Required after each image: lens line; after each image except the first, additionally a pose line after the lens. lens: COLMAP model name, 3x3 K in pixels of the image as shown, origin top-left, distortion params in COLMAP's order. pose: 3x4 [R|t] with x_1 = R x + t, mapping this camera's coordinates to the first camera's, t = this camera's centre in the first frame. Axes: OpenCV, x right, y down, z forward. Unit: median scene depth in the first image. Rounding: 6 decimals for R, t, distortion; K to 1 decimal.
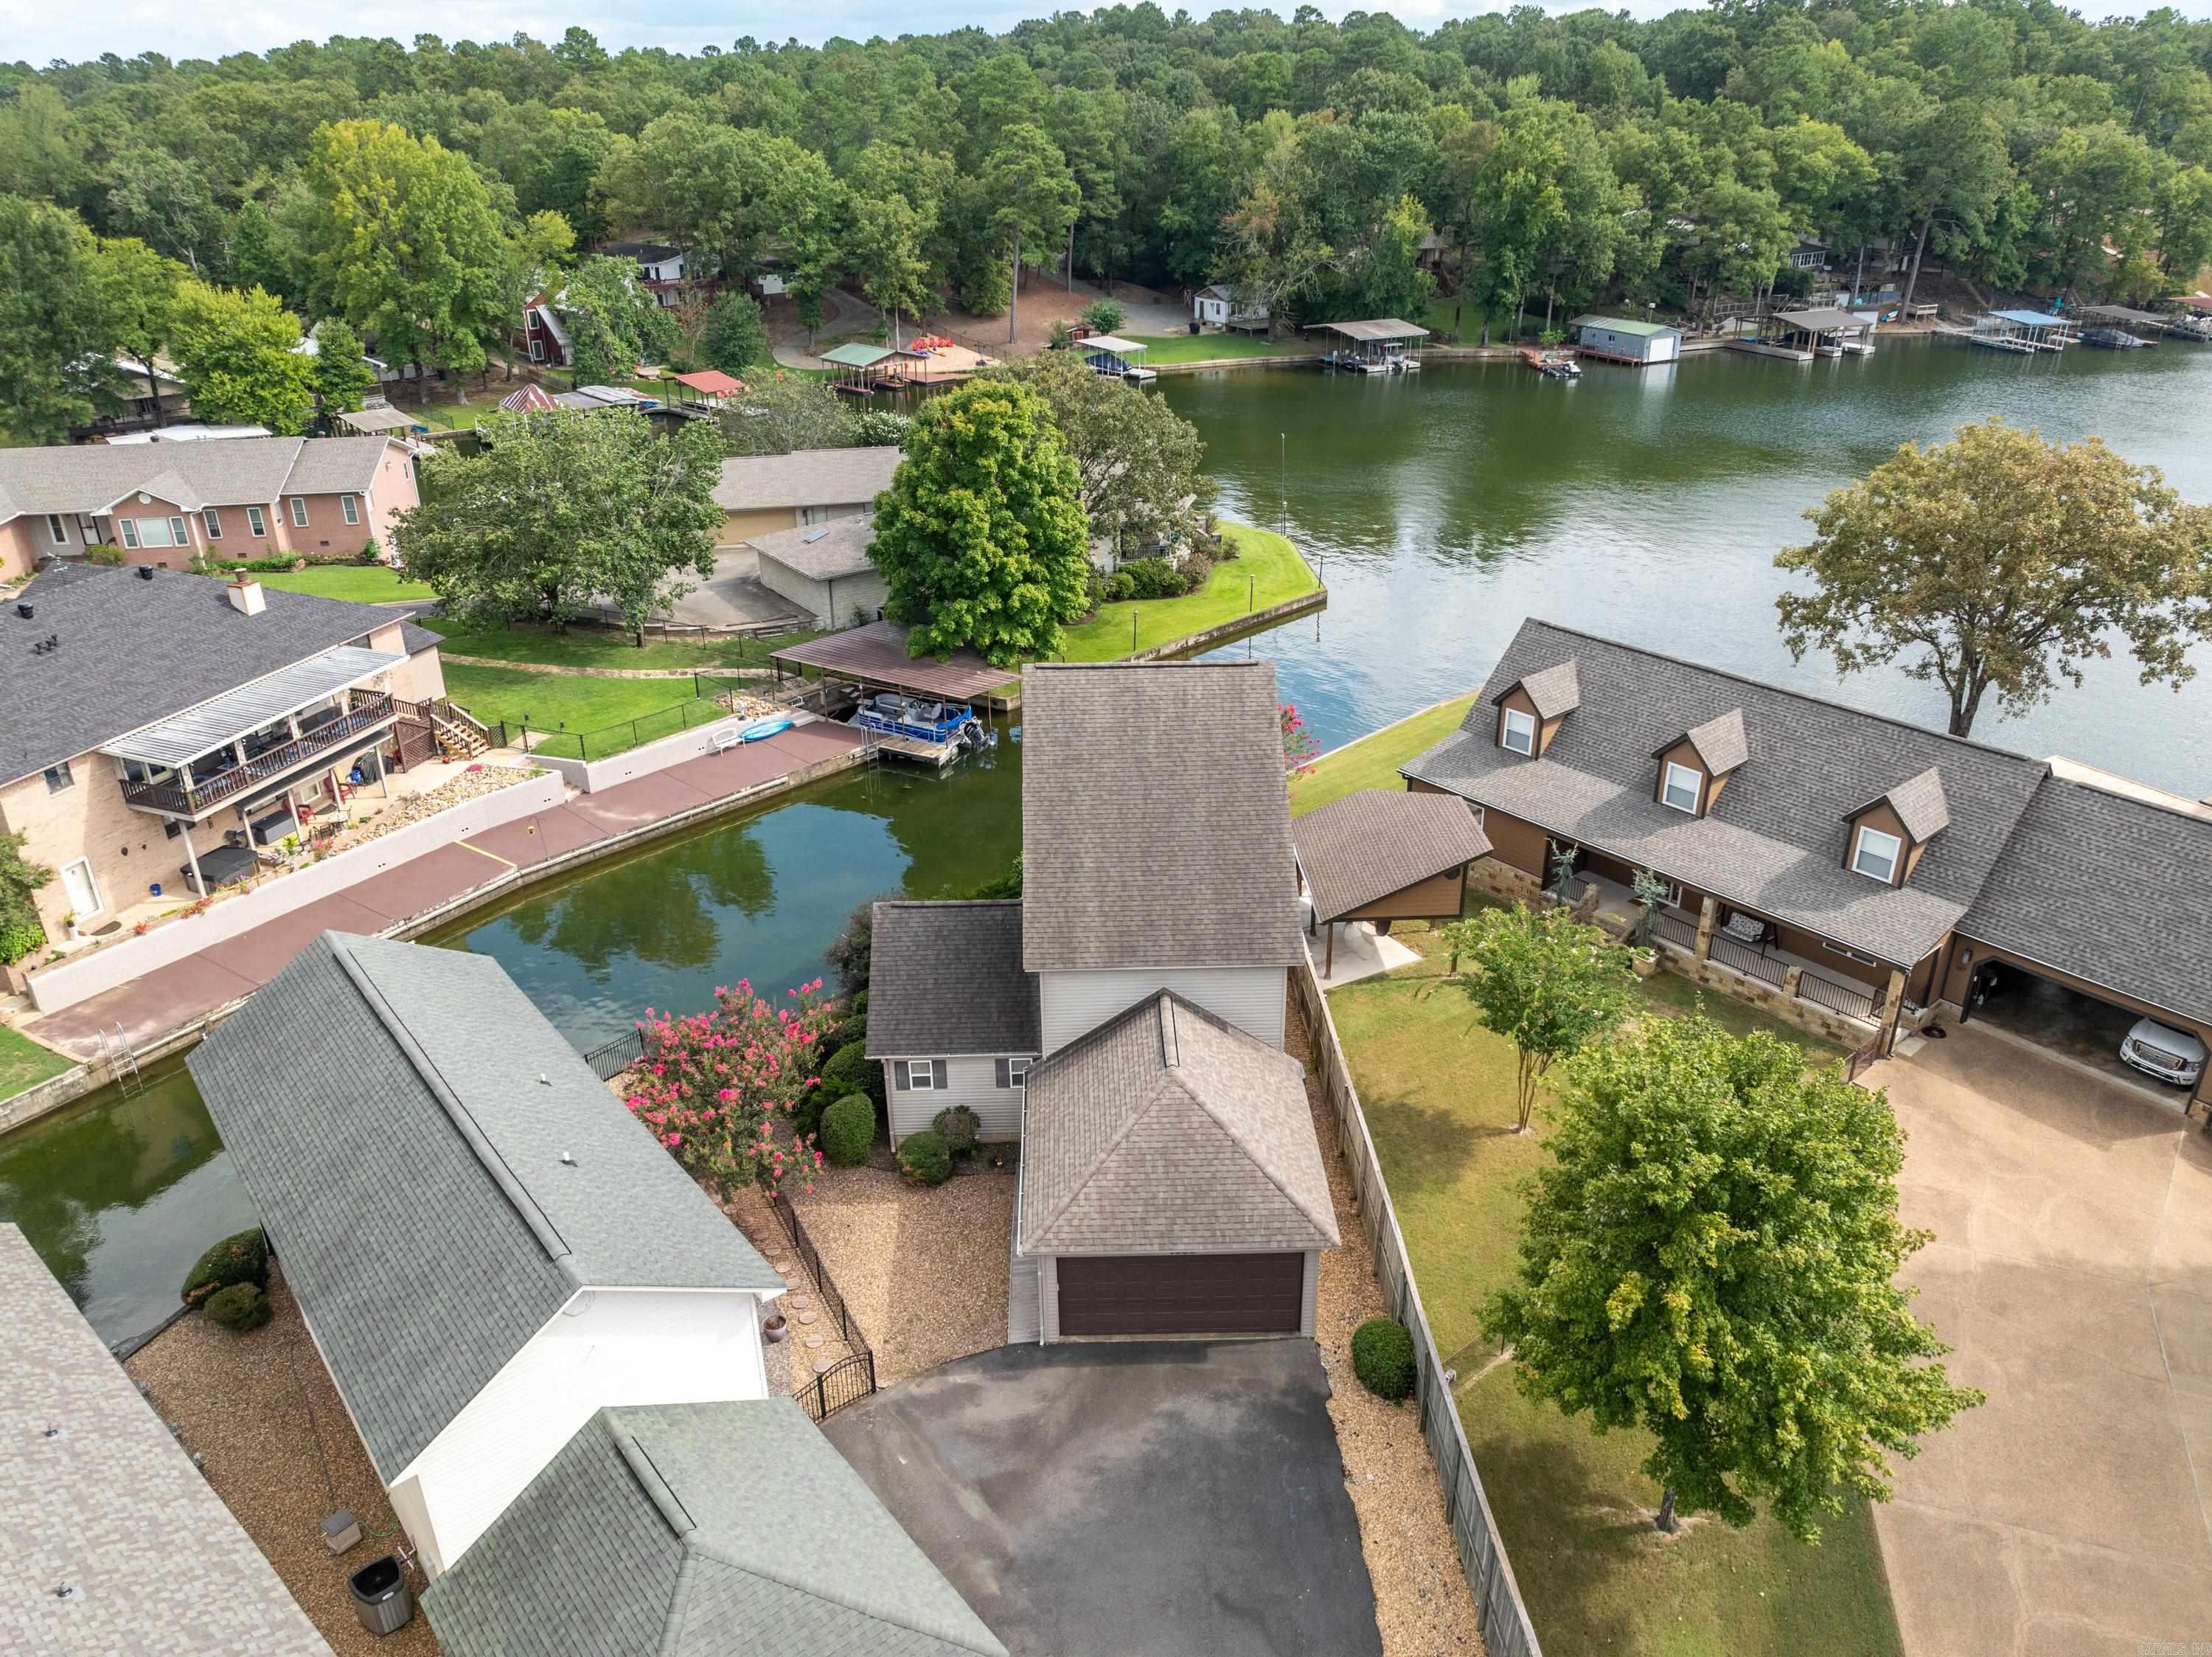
lens RADIAL K [[1499.3, 0, 1139.1], [0, 1499.3, 827.9], [0, 0, 1]] dist [-0.037037, 0.020538]
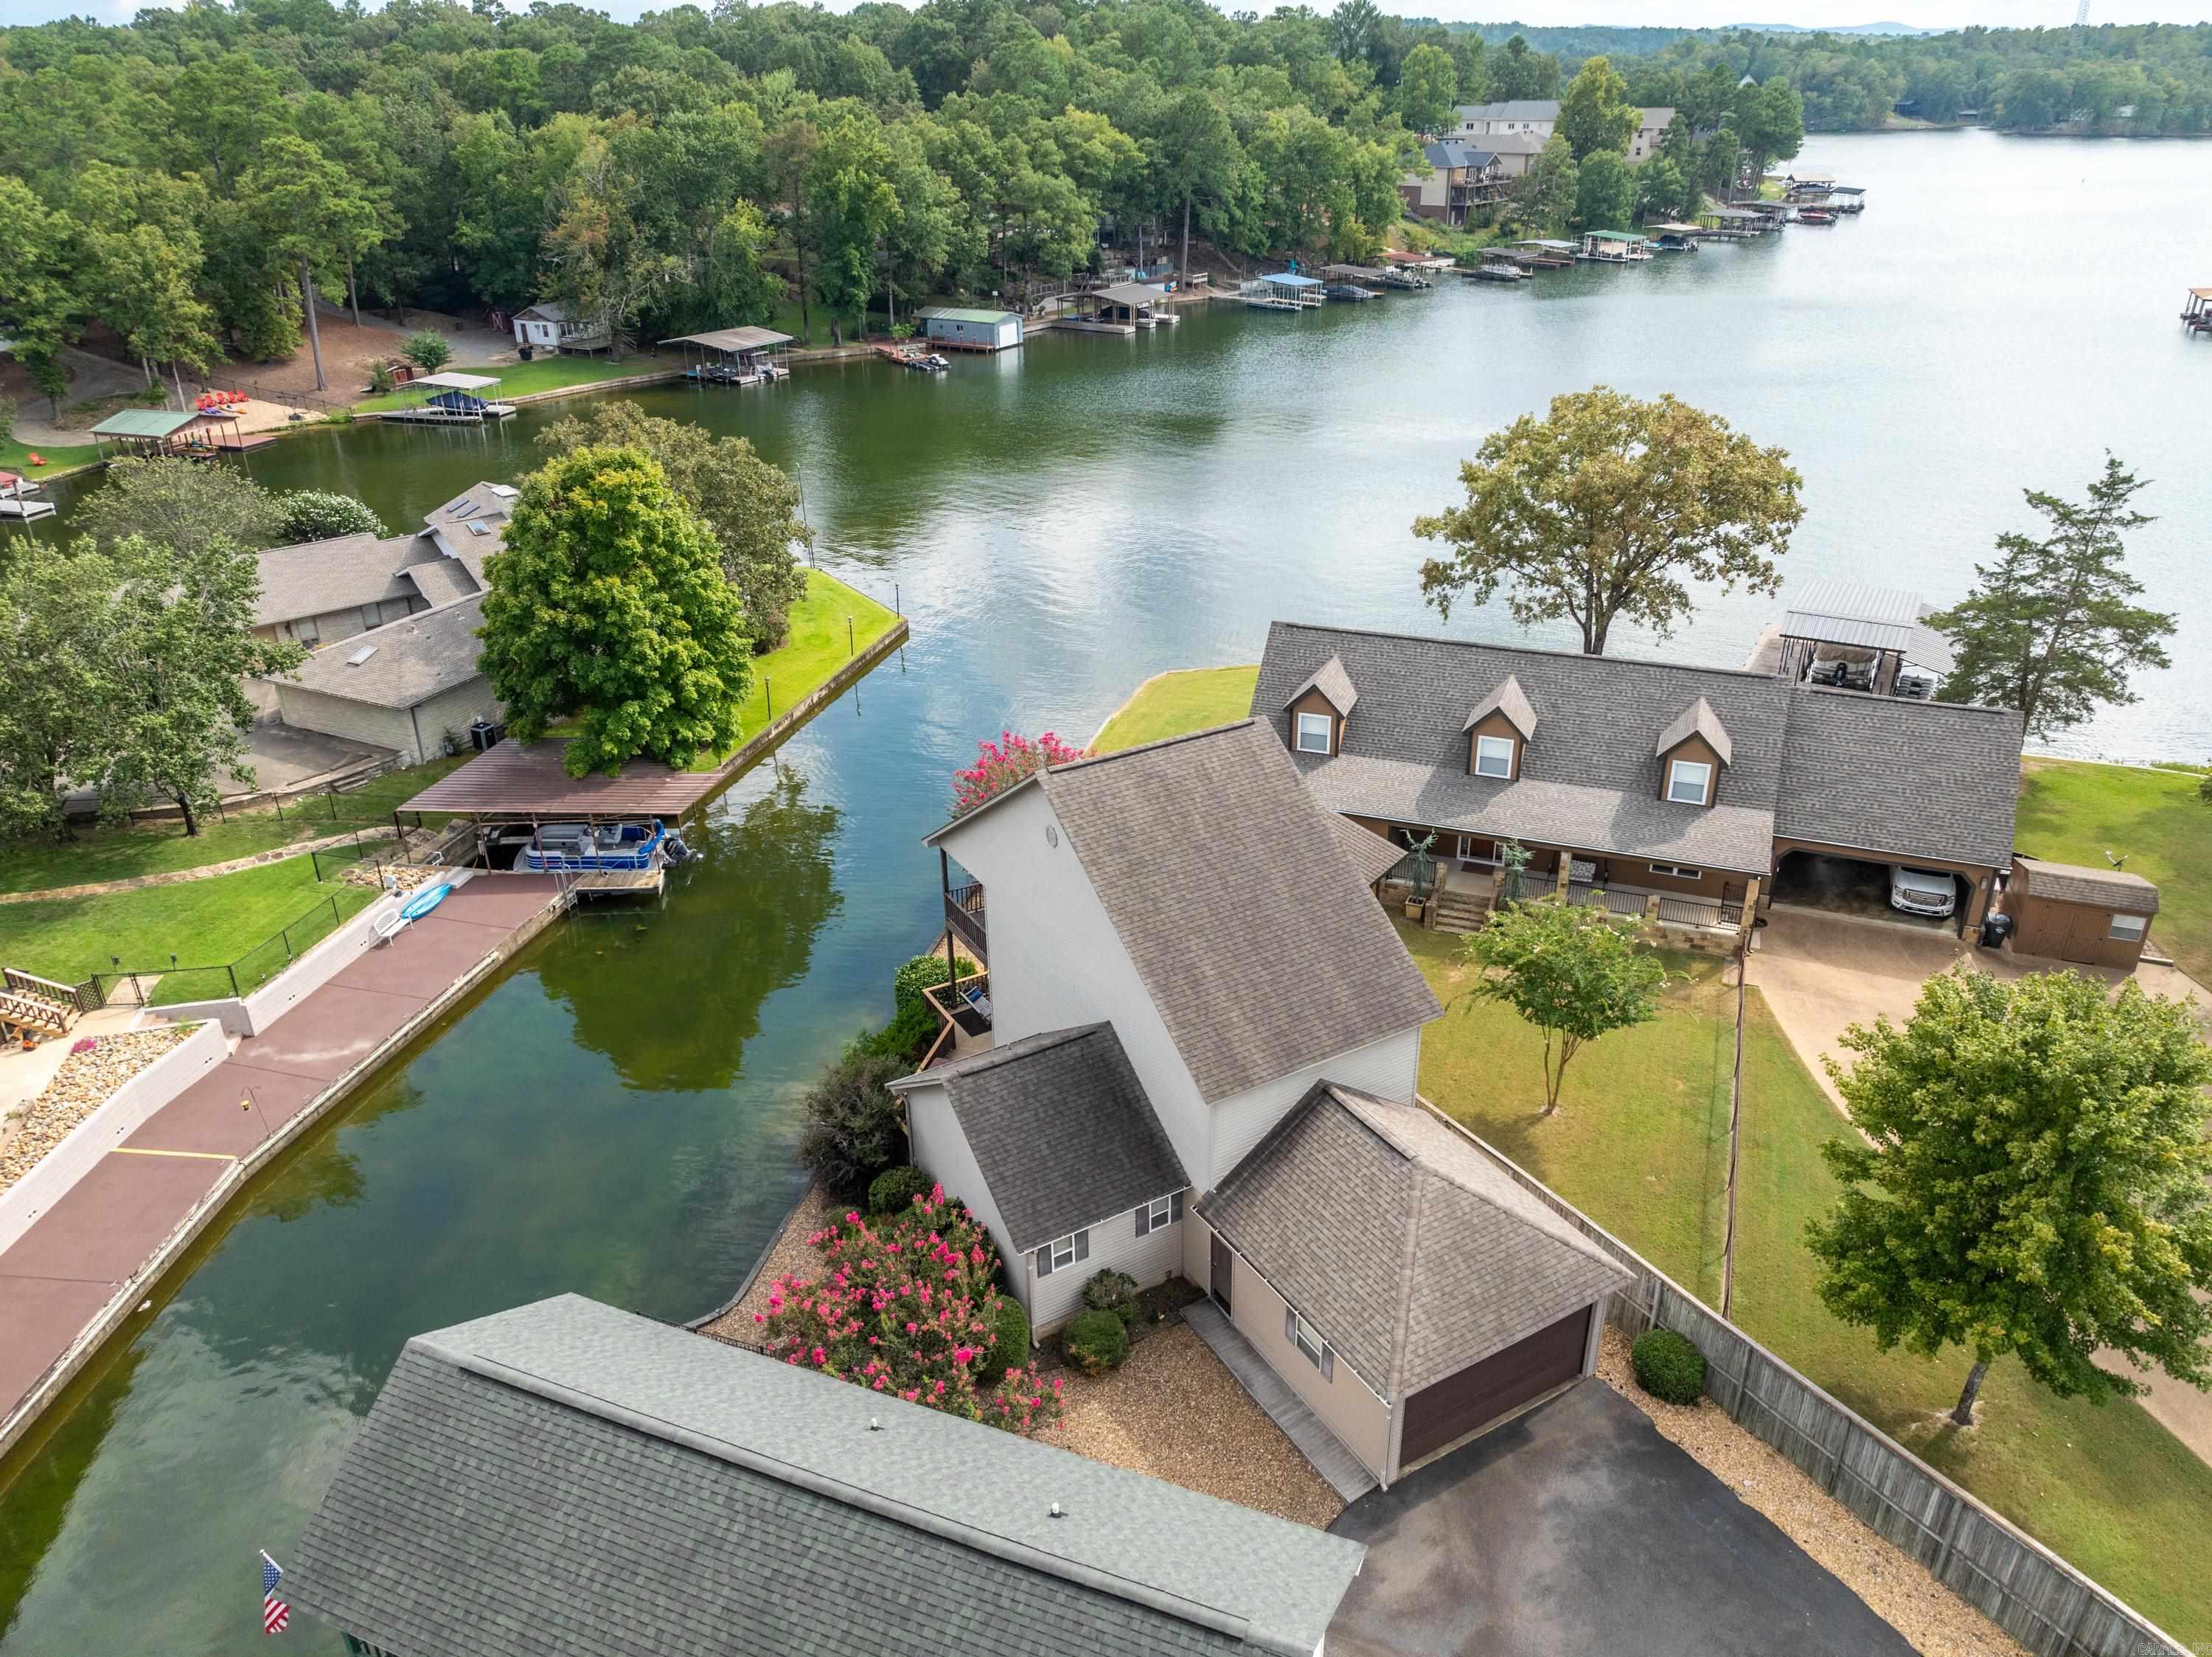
lens RADIAL K [[1499.3, 0, 1119.5], [0, 1499.3, 822.3], [0, 0, 1]] dist [-0.037037, 0.020538]
pose [[0.882200, -0.213627, 0.419627, -0.101381], [0.212448, 0.975883, 0.050173, -0.027874], [-0.420226, 0.044887, 0.906309, 0.042099]]
